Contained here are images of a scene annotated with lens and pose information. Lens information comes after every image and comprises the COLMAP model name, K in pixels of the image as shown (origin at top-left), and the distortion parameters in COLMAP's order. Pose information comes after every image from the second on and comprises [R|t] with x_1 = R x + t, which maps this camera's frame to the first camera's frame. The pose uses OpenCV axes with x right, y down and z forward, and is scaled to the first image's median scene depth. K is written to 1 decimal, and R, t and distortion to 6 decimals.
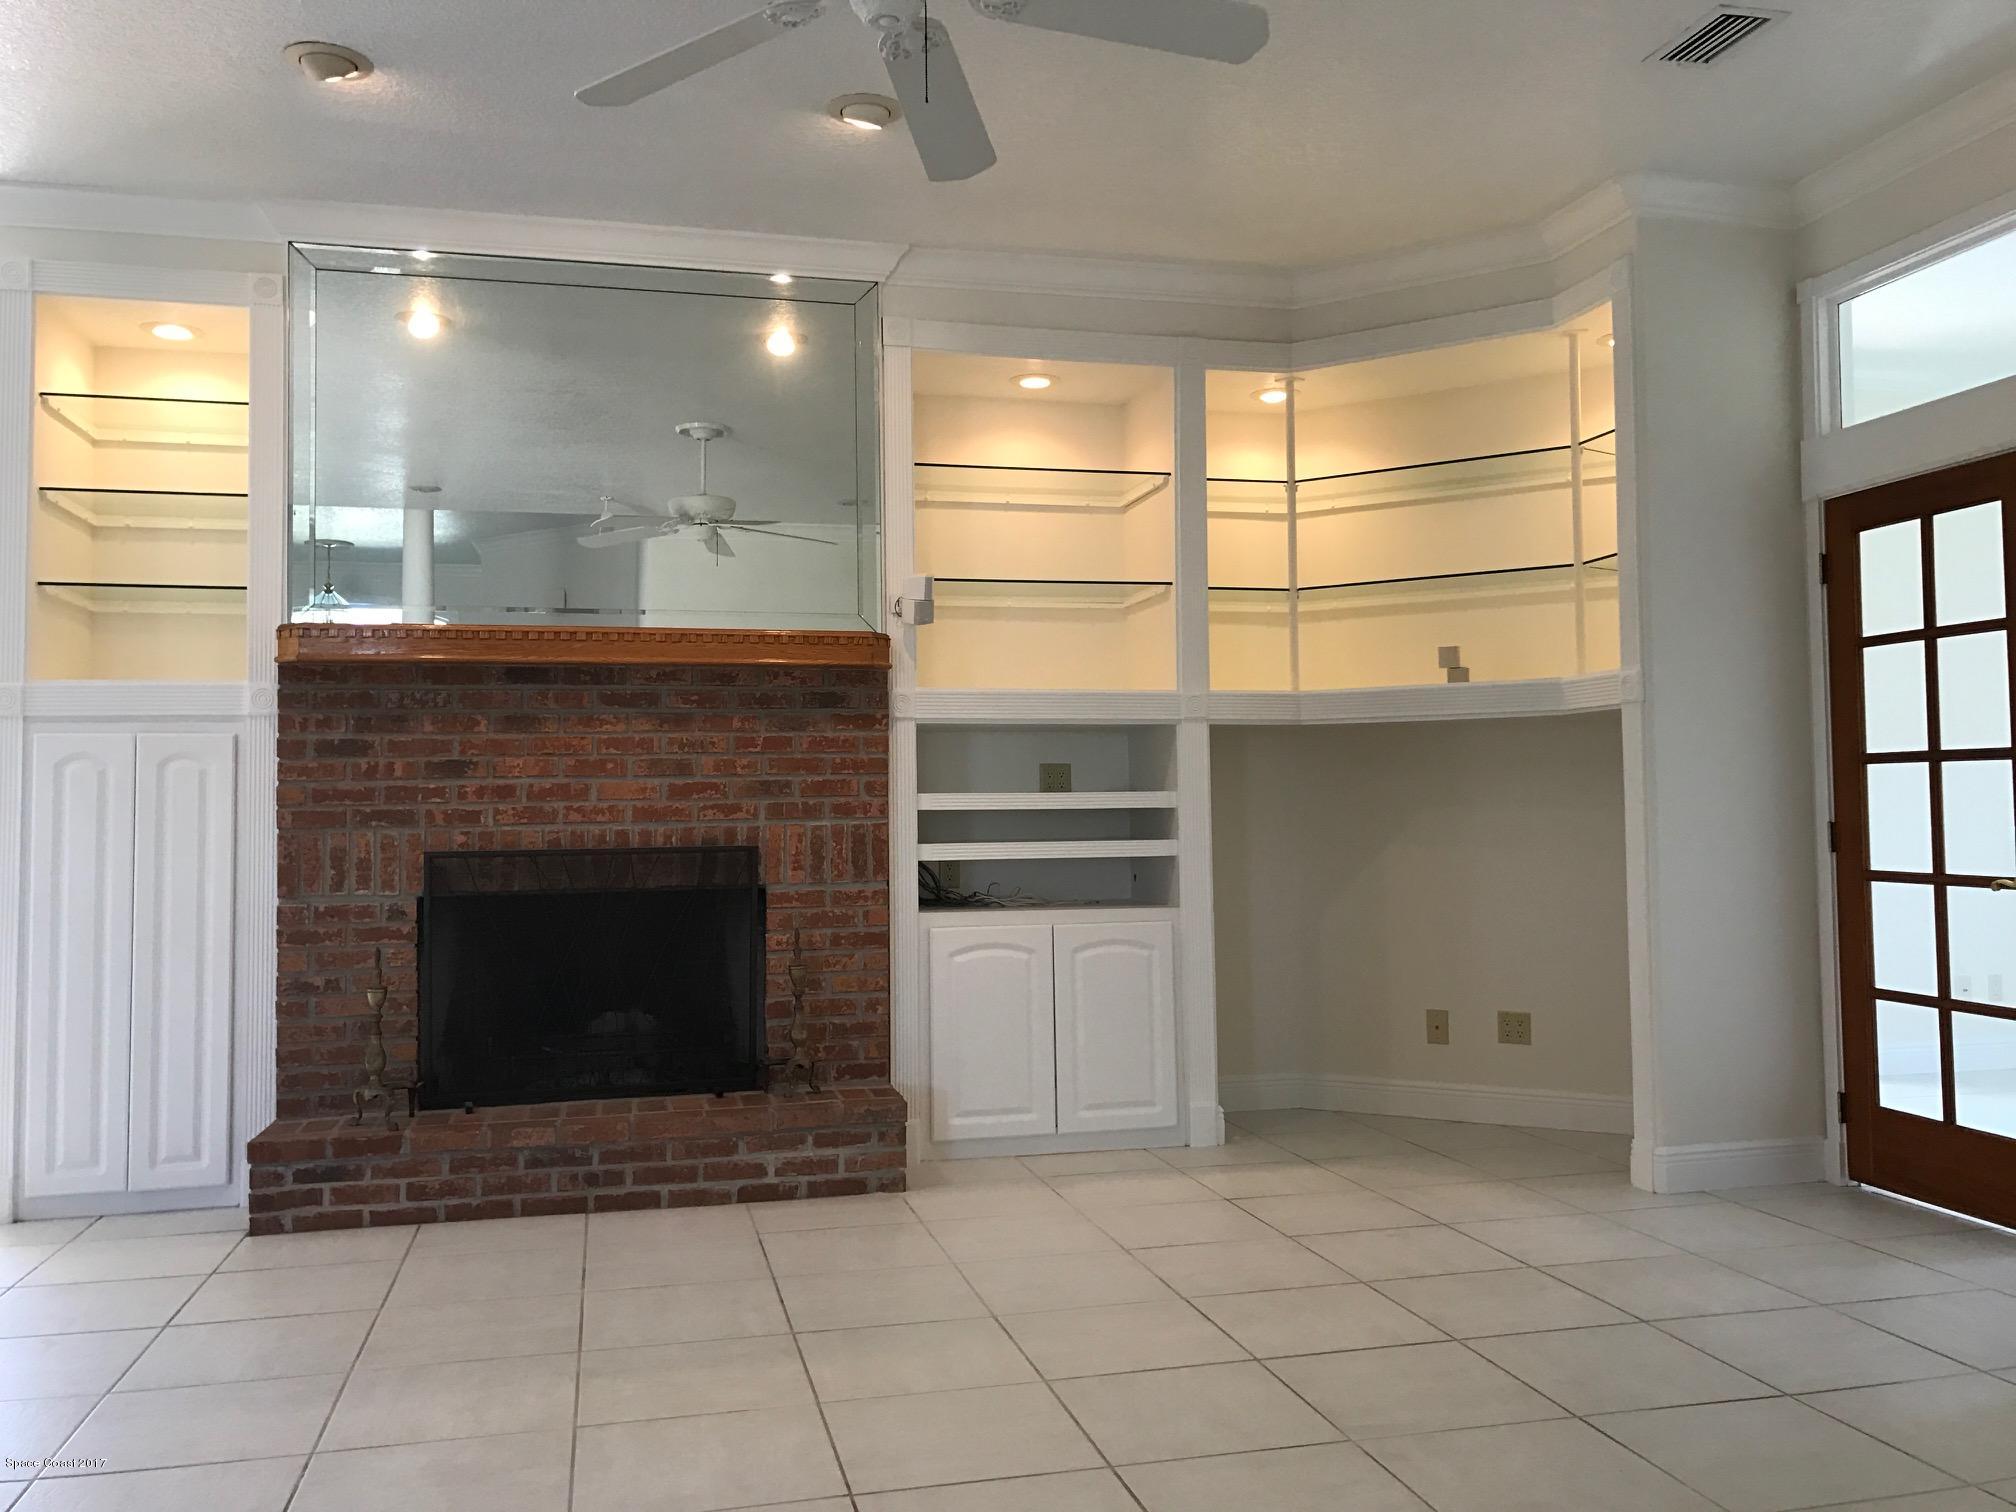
lens RADIAL K [[1675.9, 0, 1007.8], [0, 1675.9, 729.1], [0, 0, 1]] dist [0.070088, -0.149141]
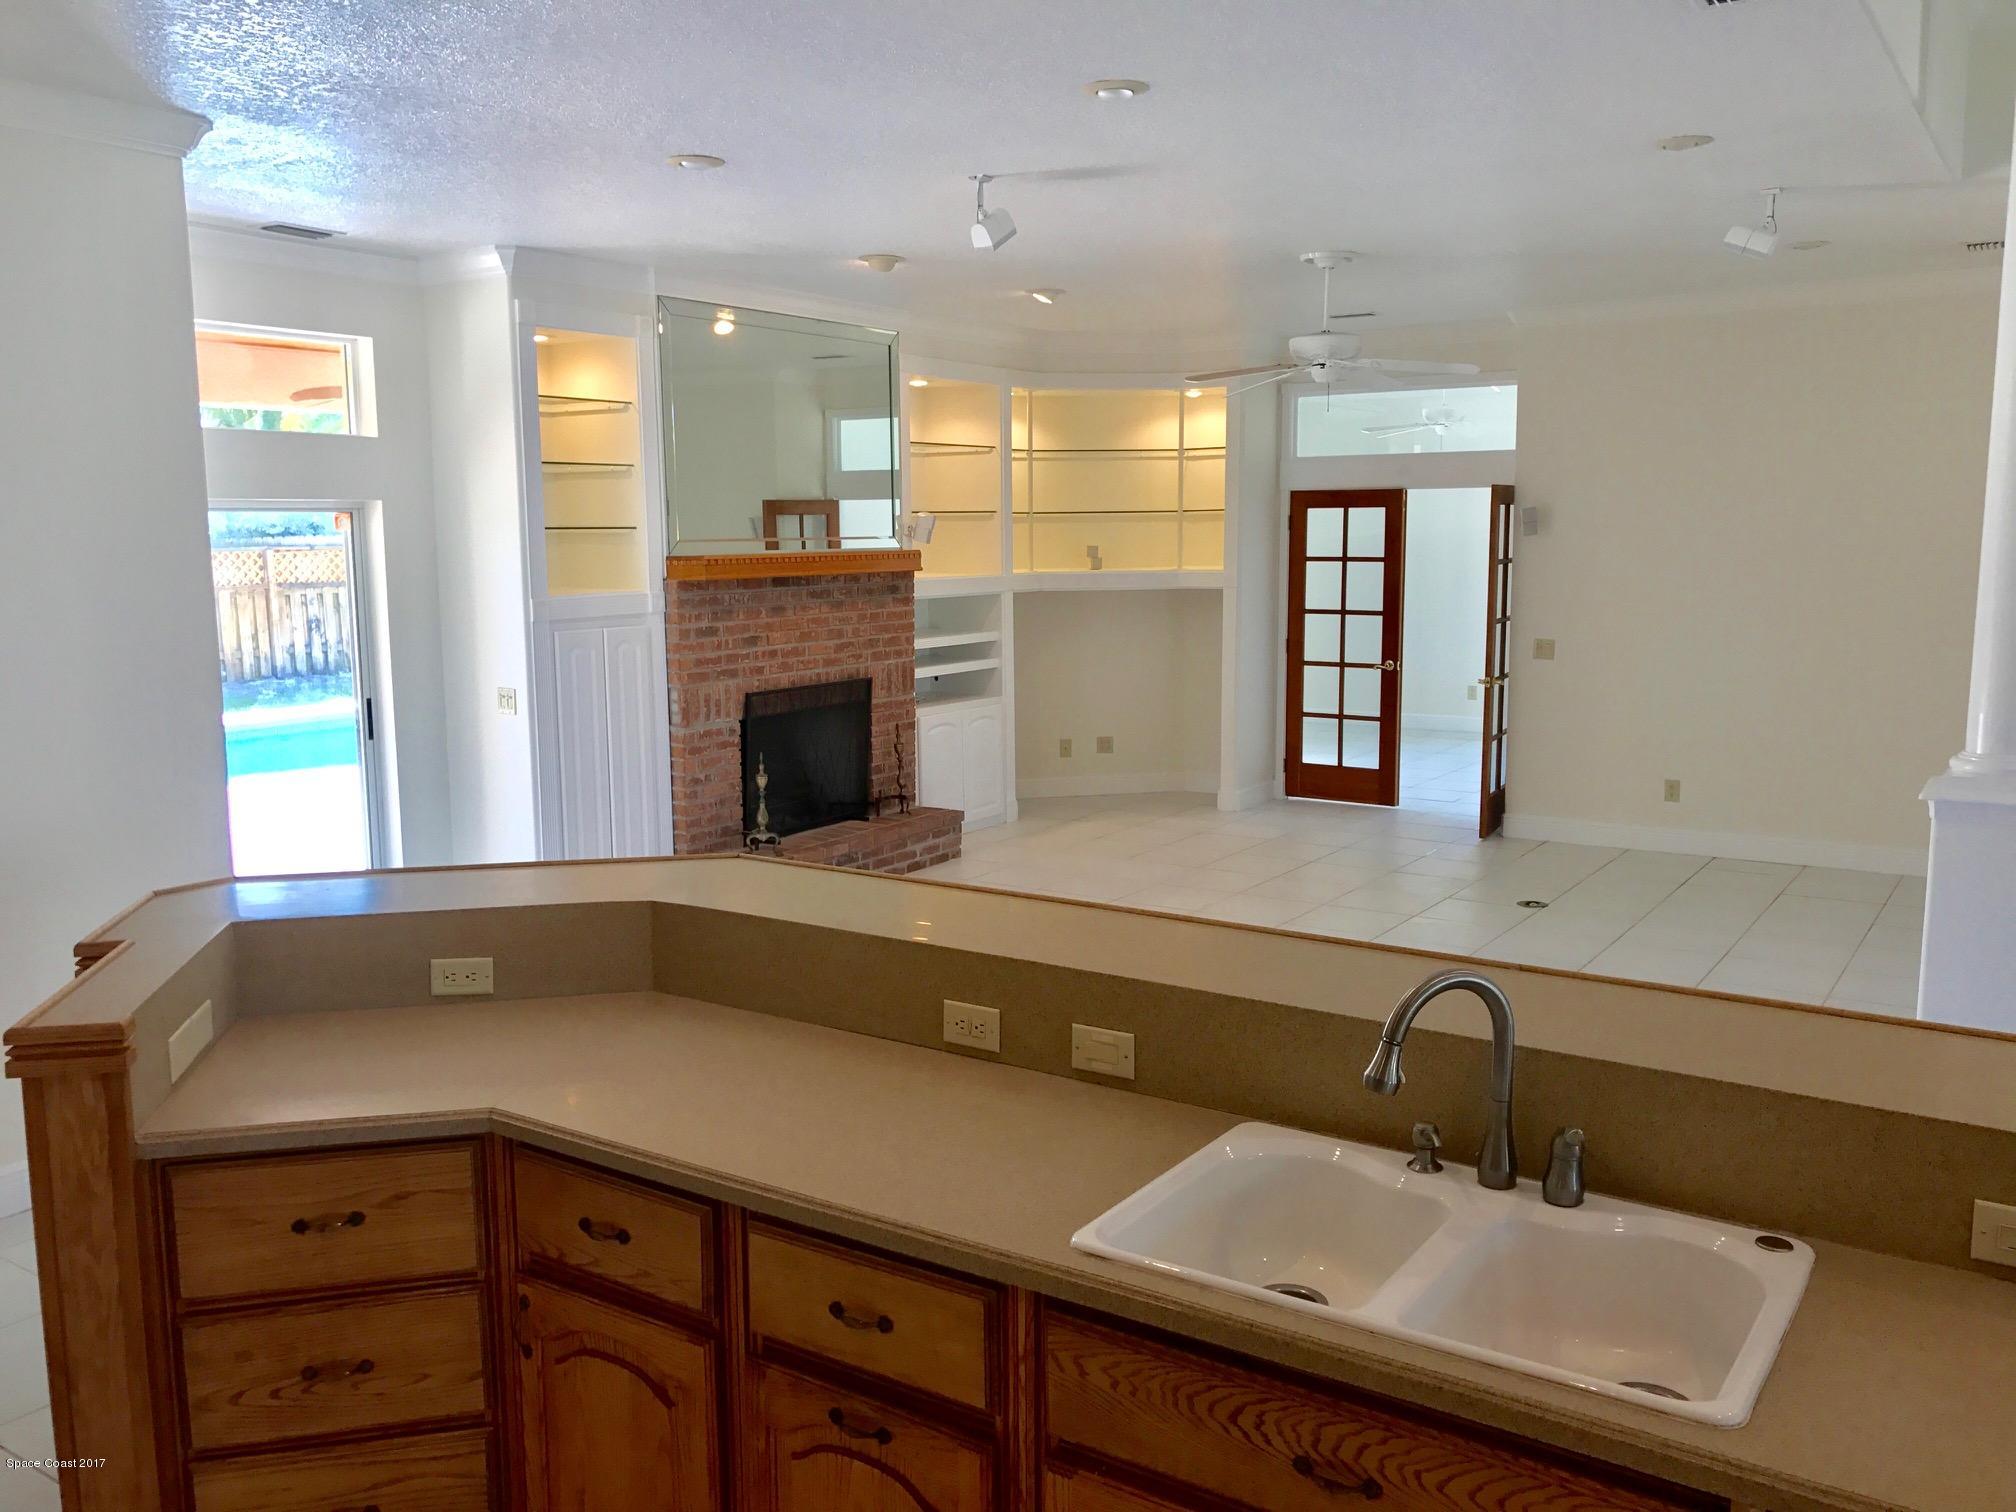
lens RADIAL K [[1675.9, 0, 1025.9], [0, 1675.9, 772.7], [0, 0, 1]] dist [0.070088, -0.149141]
pose [[0.729689, -0.096108, 0.676992, -1.255618], [-0.031702, 0.984253, 0.173897, -0.143256], [-0.683044, -0.148353, 0.715152, -0.364310]]
